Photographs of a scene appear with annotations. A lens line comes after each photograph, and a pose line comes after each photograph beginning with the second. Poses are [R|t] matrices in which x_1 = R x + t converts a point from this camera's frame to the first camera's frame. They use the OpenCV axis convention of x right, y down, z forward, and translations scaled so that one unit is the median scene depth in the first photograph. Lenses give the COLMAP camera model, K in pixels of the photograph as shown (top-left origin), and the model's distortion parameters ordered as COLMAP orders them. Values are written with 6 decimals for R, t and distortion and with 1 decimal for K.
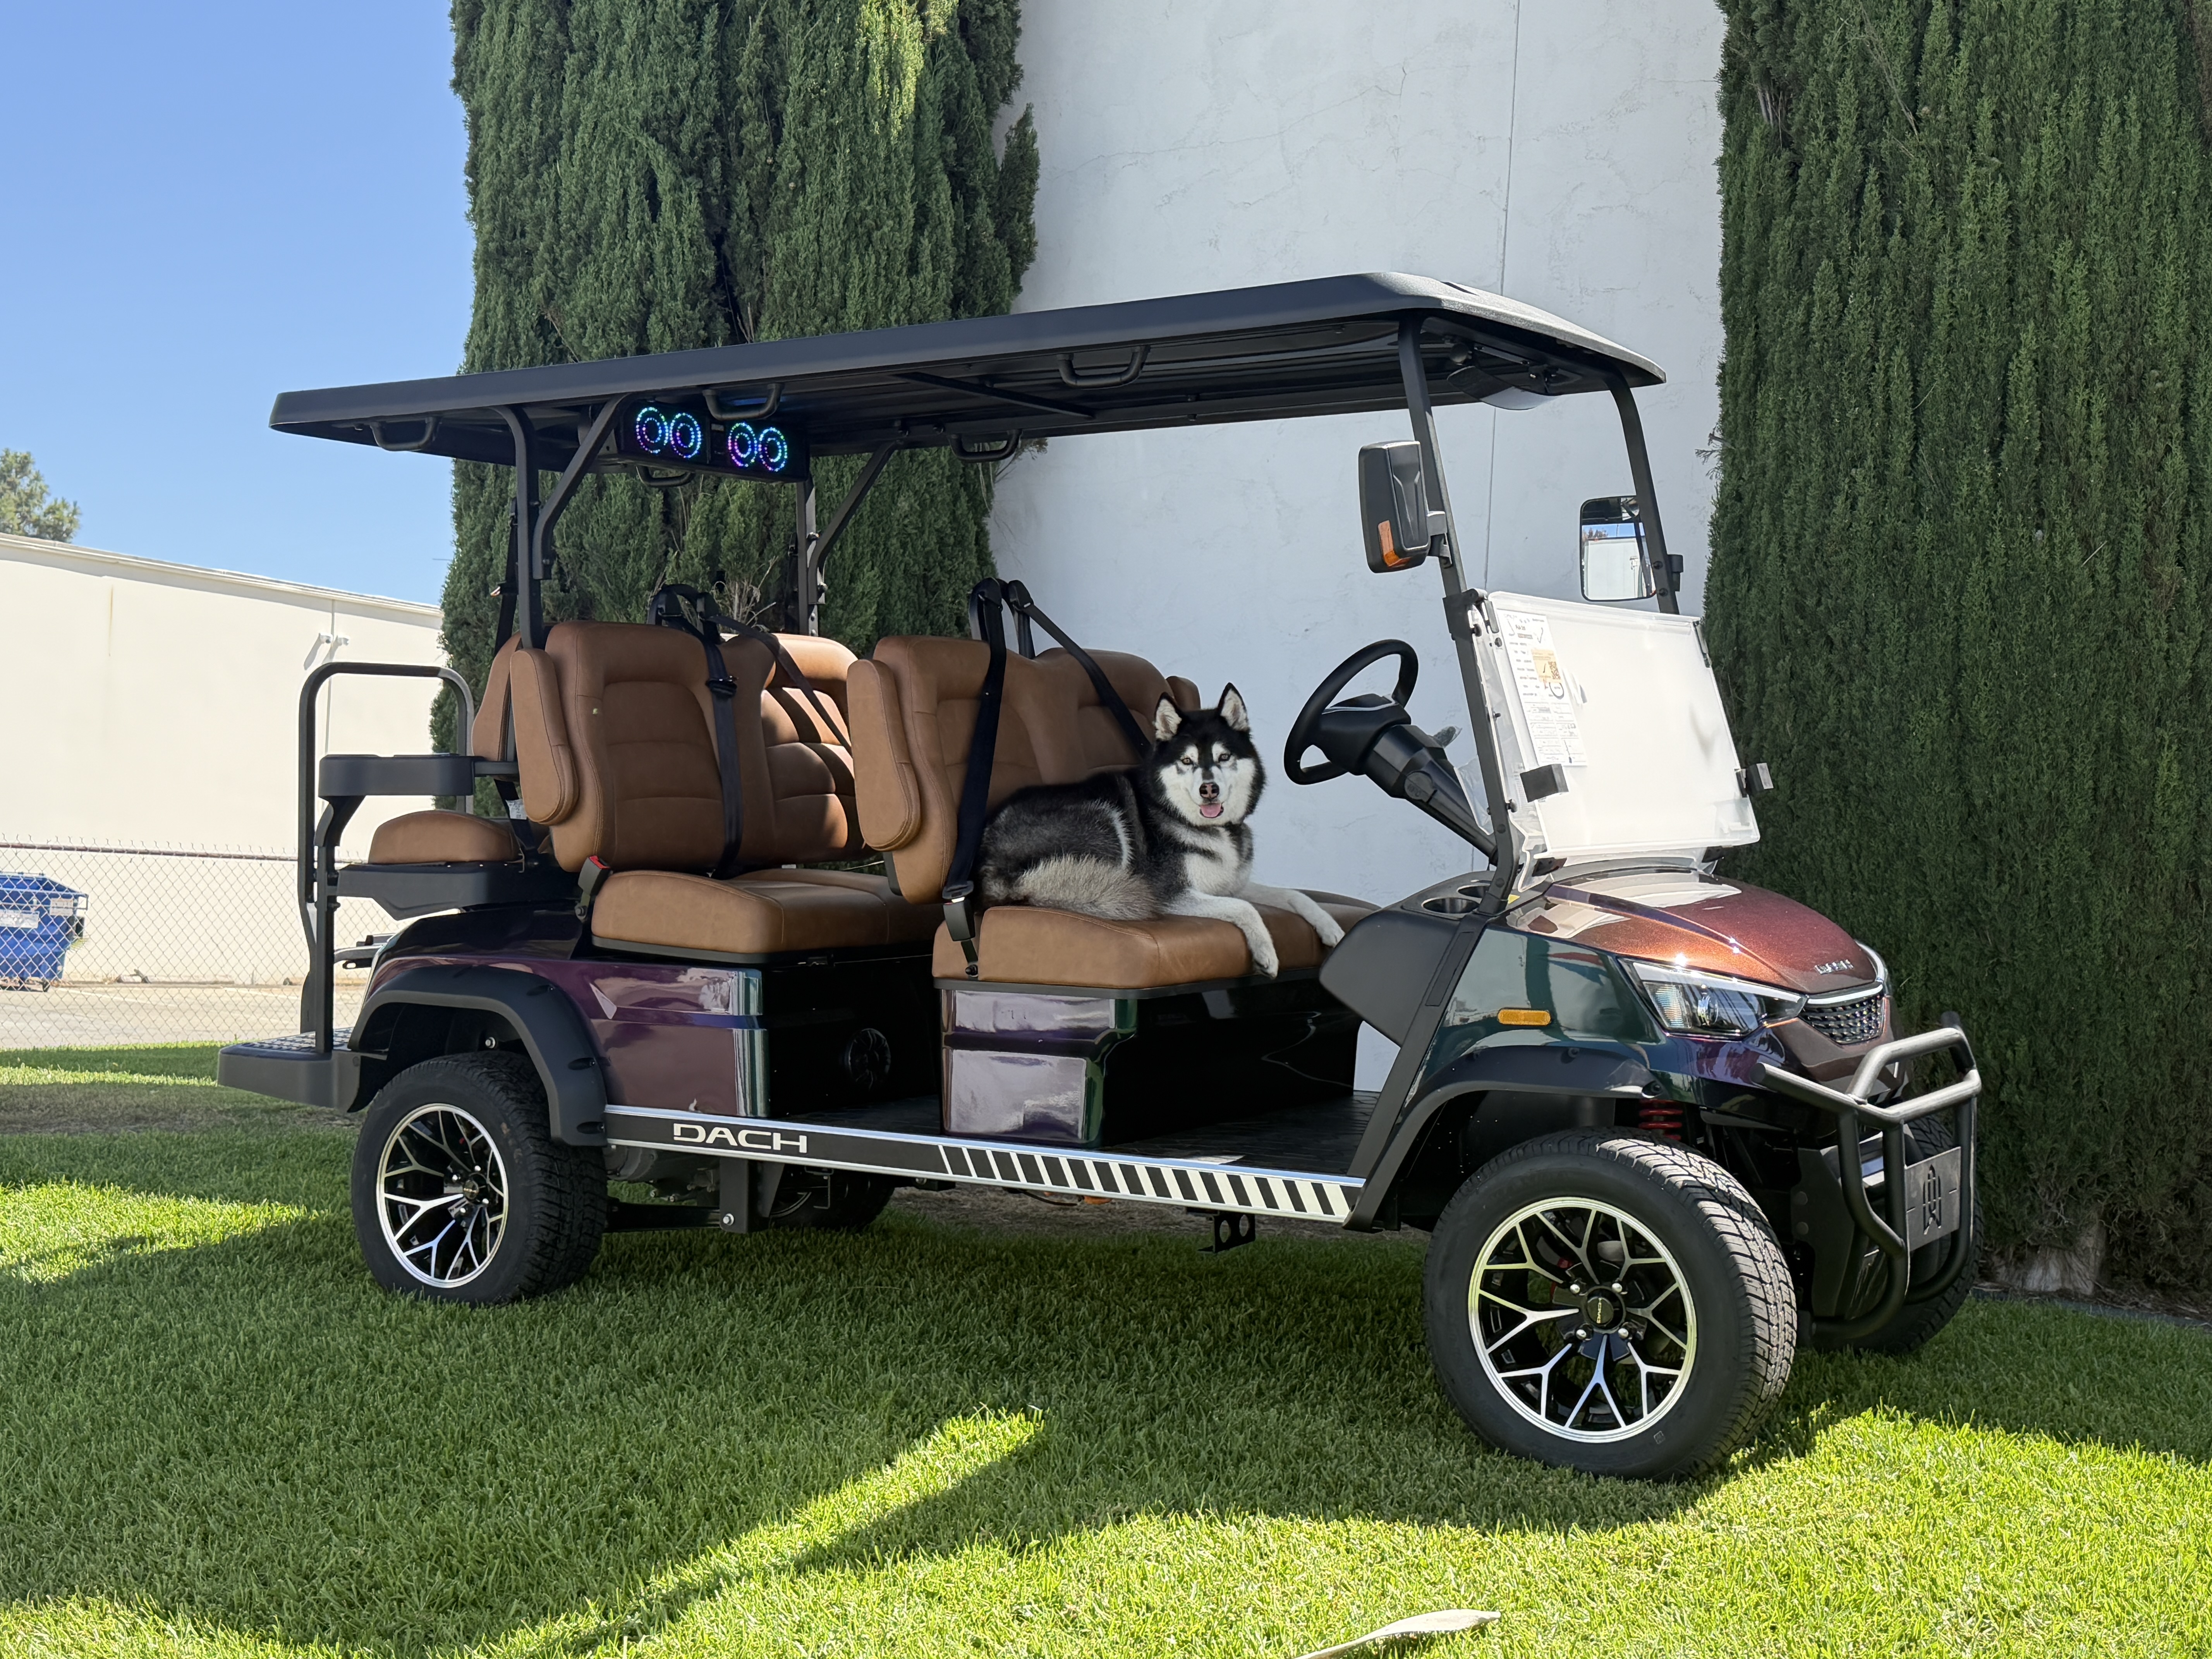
lens RADIAL K [[2703.2, 0, 1109.6], [0, 2703.2, 832.7], [0, 0, 1]] dist [0.214532, -0.482905]
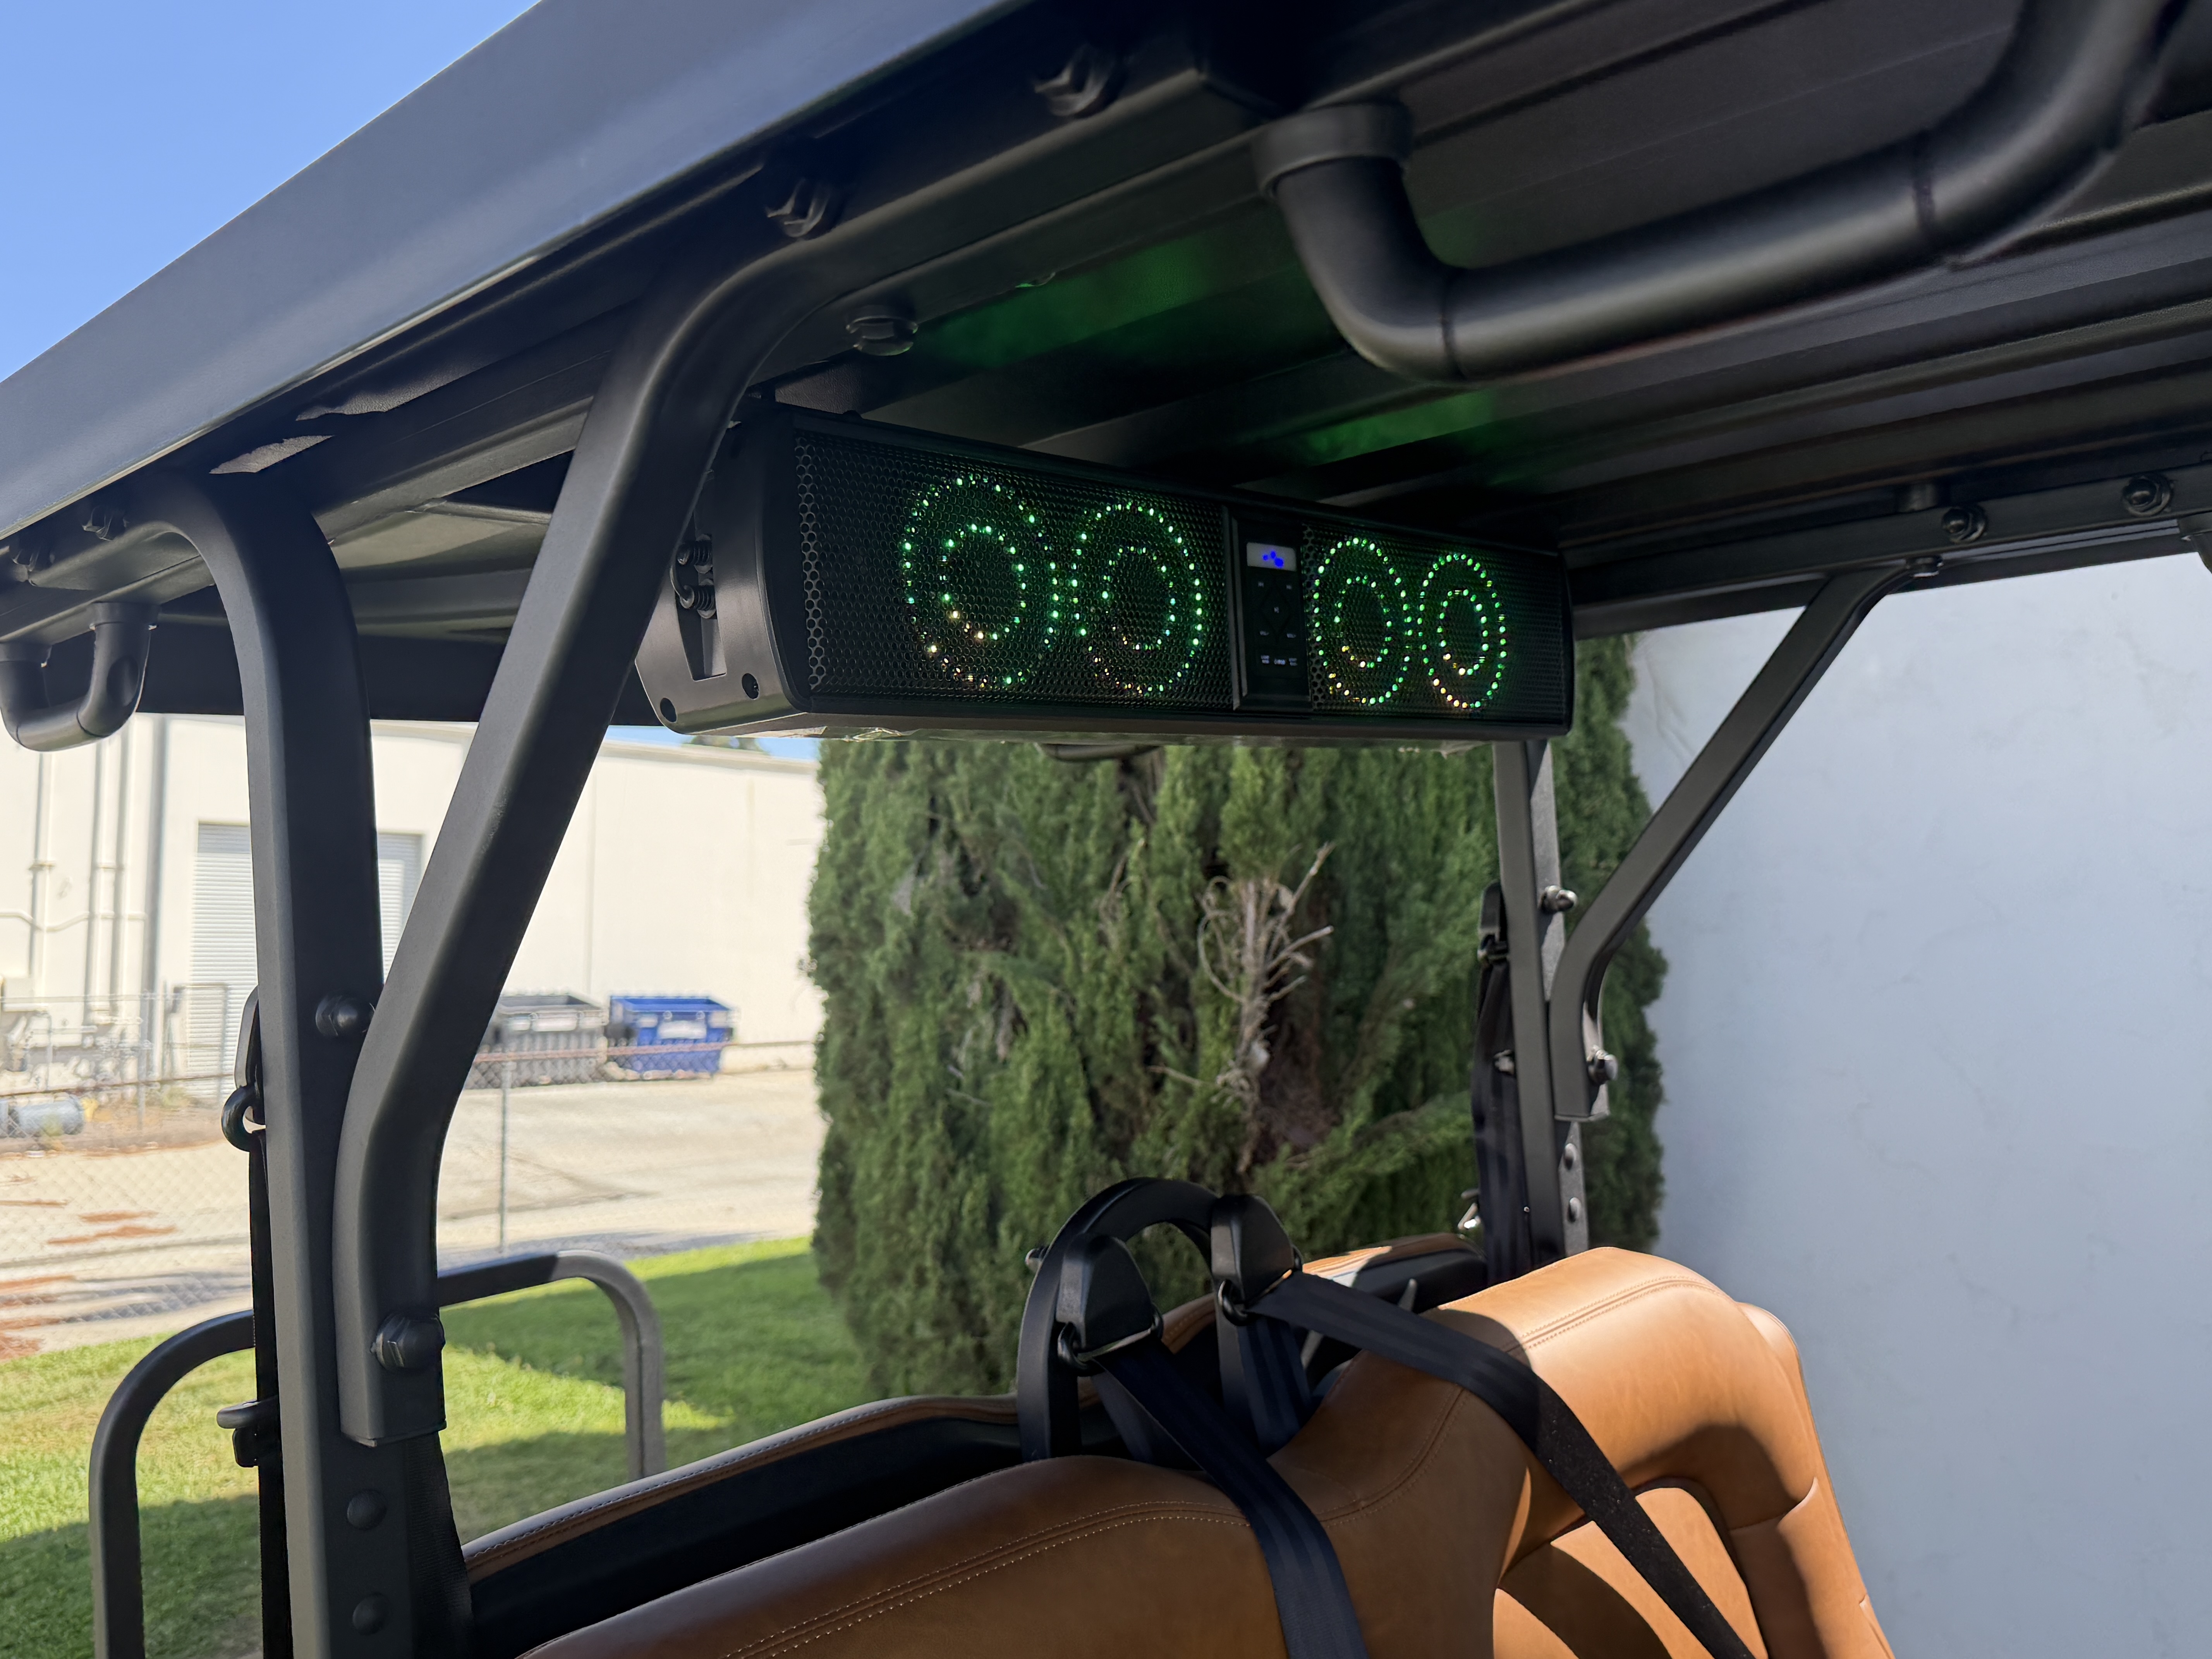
lens RADIAL K [[1828.6, 0, 1104.3], [0, 1828.6, 834.7], [0, 0, 1]] dist [0.067679, -0.001420]
pose [[0.981259, -0.051021, -0.185818, -0.125347], [0.044806, 0.998292, -0.037497, -0.115233], [0.187413, 0.028469, 0.981869, 0.812818]]
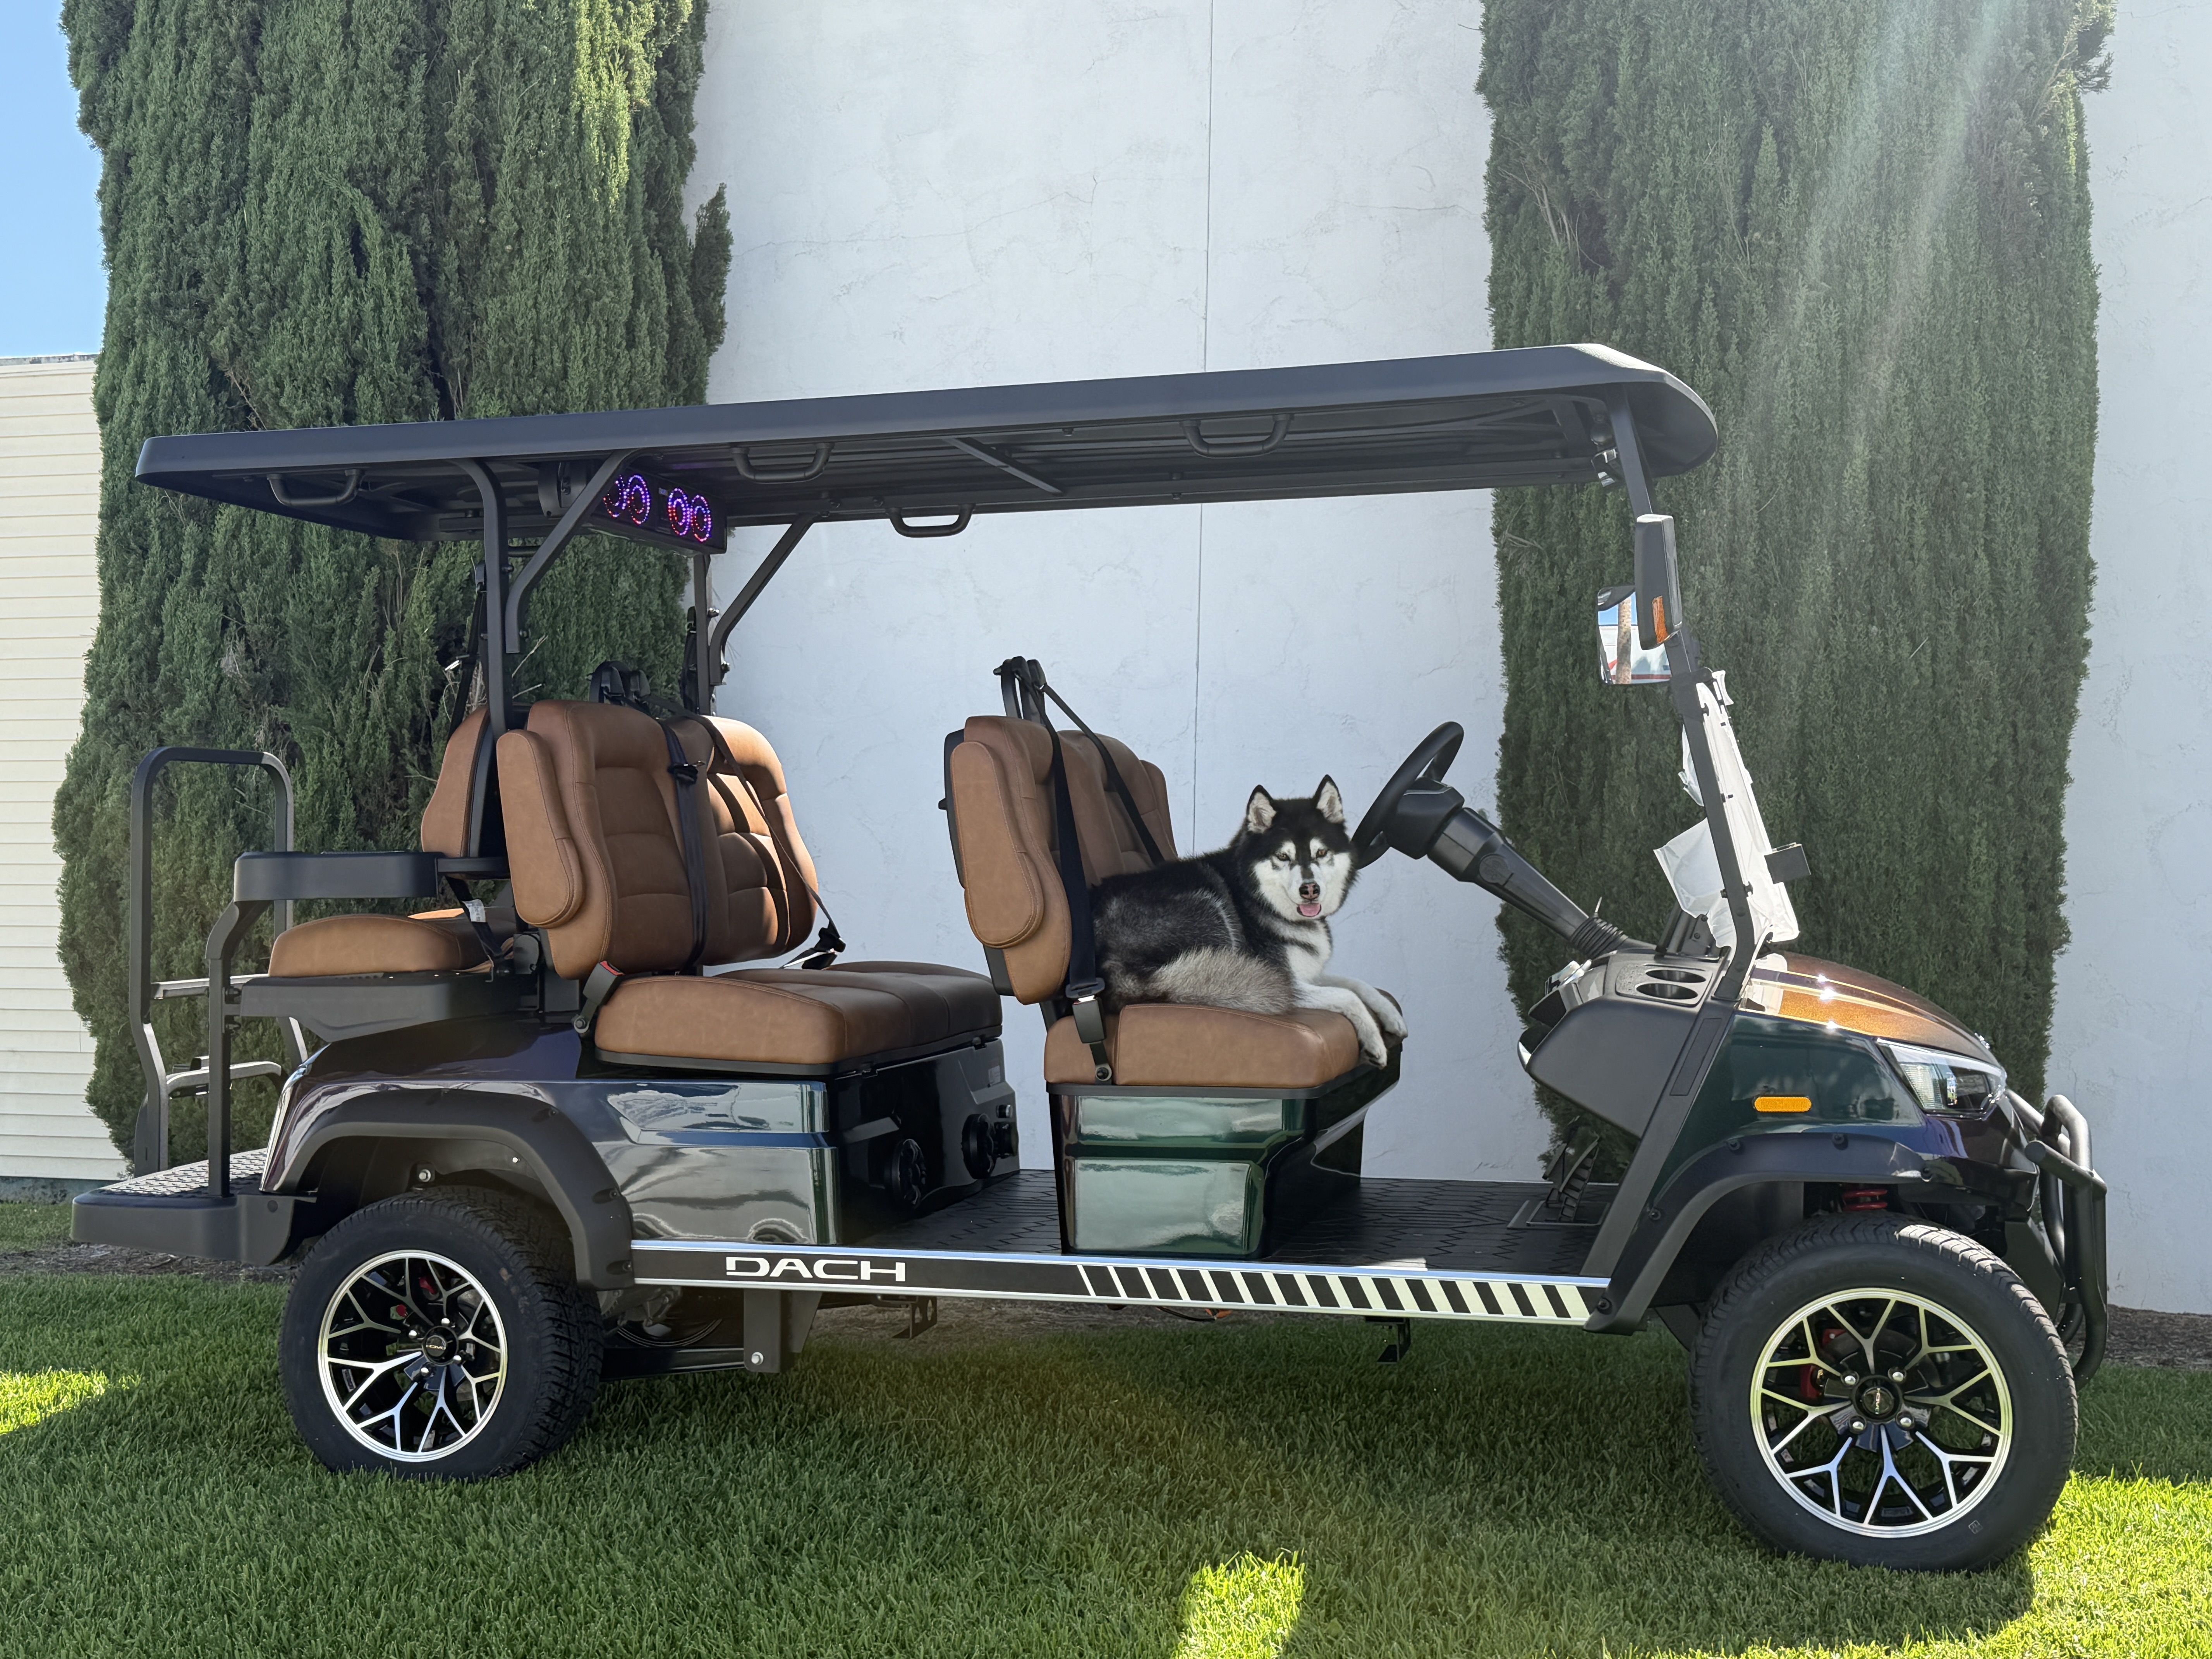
lens RADIAL K [[2476.0, 0, 1110.9], [0, 2476.0, 837.6], [0, 0, 1]] dist [0.232765, -0.581189]
pose [[0.953577, -0.011334, 0.300936, -0.247346], [0.020108, 0.999458, -0.026076, -0.006560], [-0.300477, 0.030917, 0.953288, 0.146573]]
